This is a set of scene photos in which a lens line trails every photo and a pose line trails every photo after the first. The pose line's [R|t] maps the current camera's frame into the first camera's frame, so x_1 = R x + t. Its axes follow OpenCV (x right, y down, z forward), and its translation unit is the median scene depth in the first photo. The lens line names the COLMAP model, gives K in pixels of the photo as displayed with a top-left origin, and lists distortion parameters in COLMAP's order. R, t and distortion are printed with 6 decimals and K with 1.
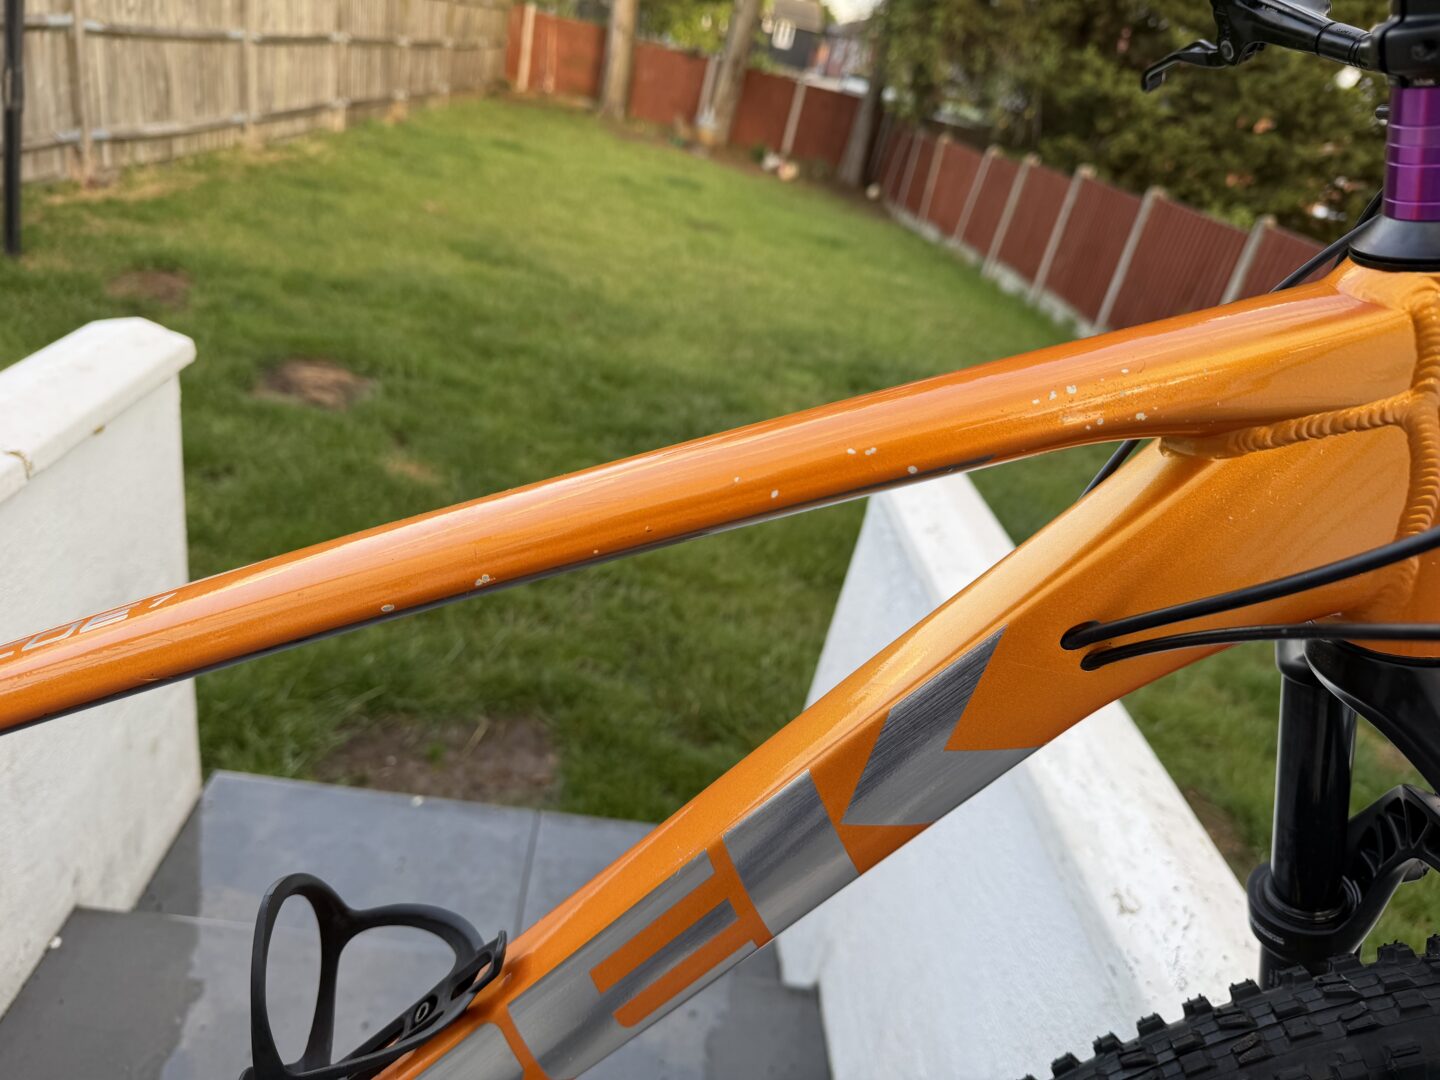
lens RADIAL K [[1031.5, 0, 721.1], [0, 1031.5, 553.2], [0, 0, 1]] dist [-0.019108, -0.002817]
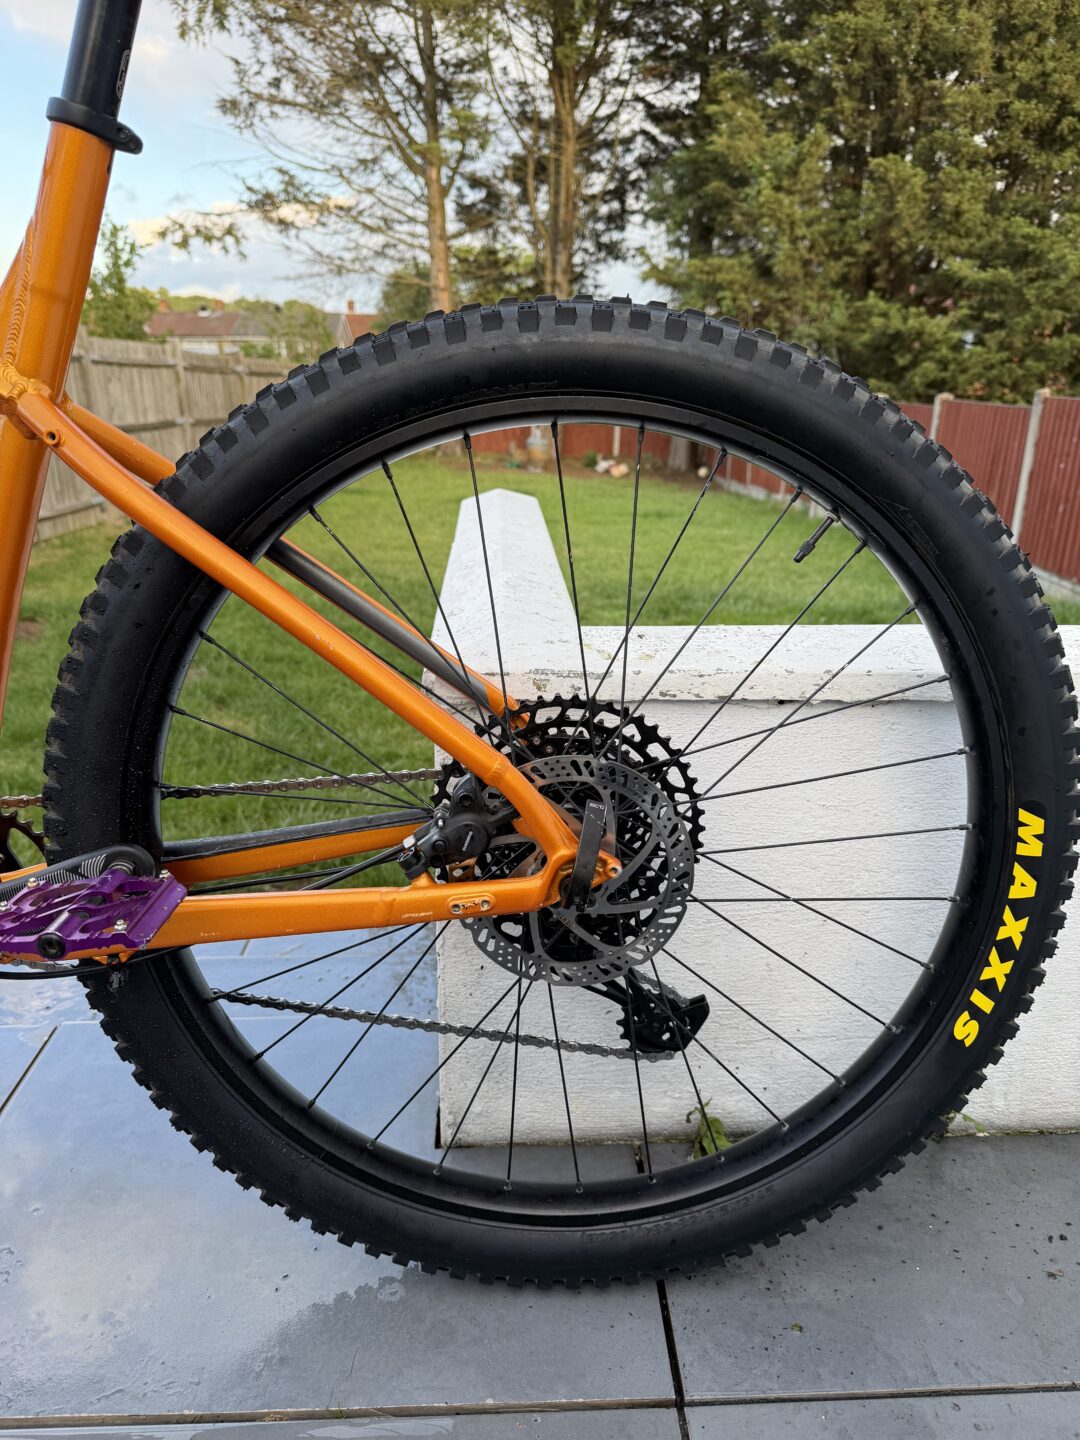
lens RADIAL K [[1020.4, 0, 538.6], [0, 1020.4, 727.6], [0, 0, 1]] dist [-0.005937, -0.001282]
pose [[0.981262, -0.175279, -0.080016, 0.040517], [0.162754, 0.976292, -0.142709, 0.048254], [0.103132, 0.127013, 0.986525, -0.015960]]
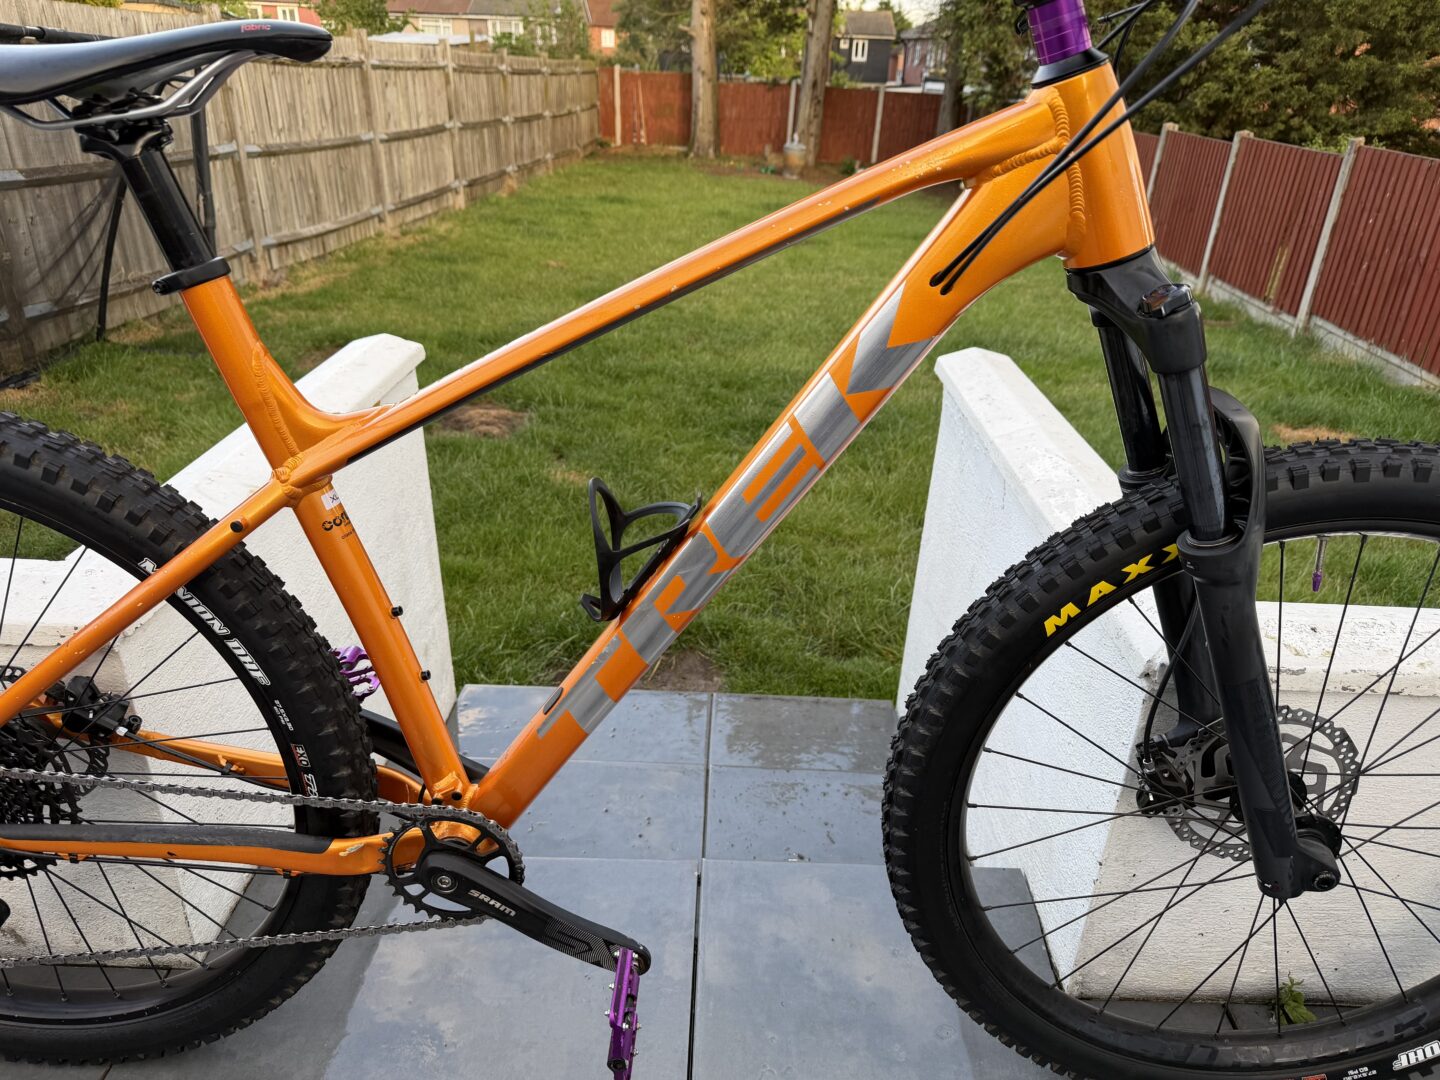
lens RADIAL K [[1013.5, 0, 725.5], [0, 1013.5, 541.6], [0, 0, 1]] dist [-0.002483, -0.004930]
pose [[0.984079, -0.121890, -0.129349, 0.003672], [0.117887, 0.992292, -0.038188, 0.019931], [0.133006, 0.022332, 0.990864, -0.037126]]
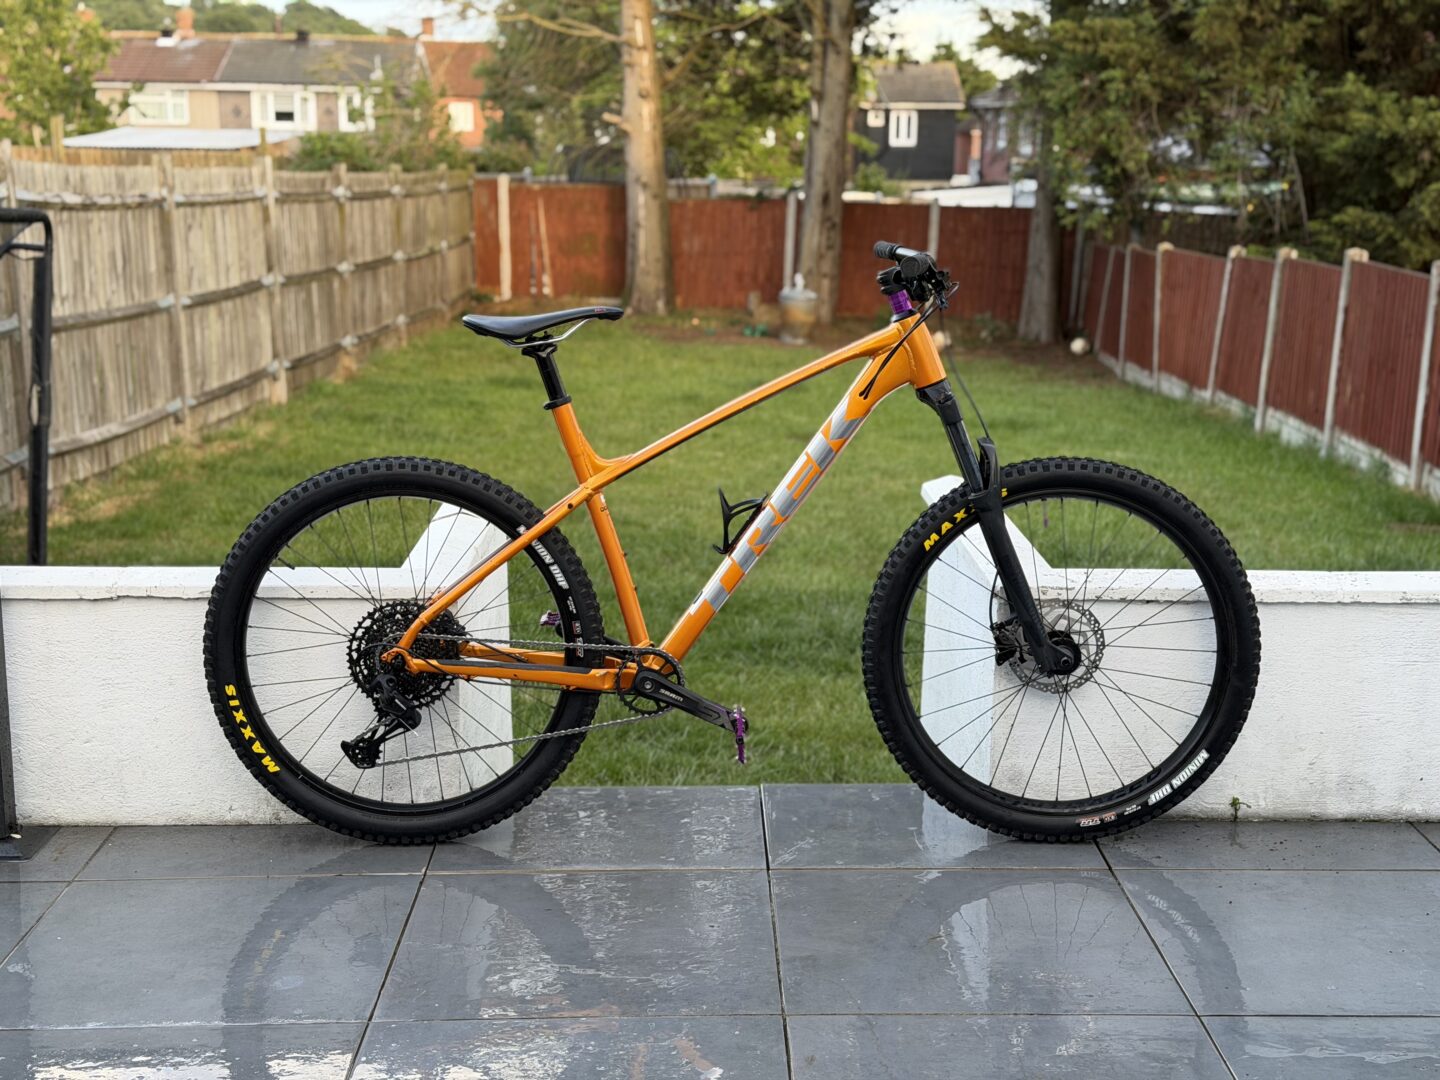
lens RADIAL K [[1959.9, 0, 725.4], [0, 1959.9, 538.1], [0, 0, 1]] dist [0.147374, -0.147595]
pose [[0.981232, -0.178768, -0.072294, 0.007845], [0.152635, 0.949145, -0.275364, 0.108059], [0.117844, 0.259162, 0.958618, -0.270869]]
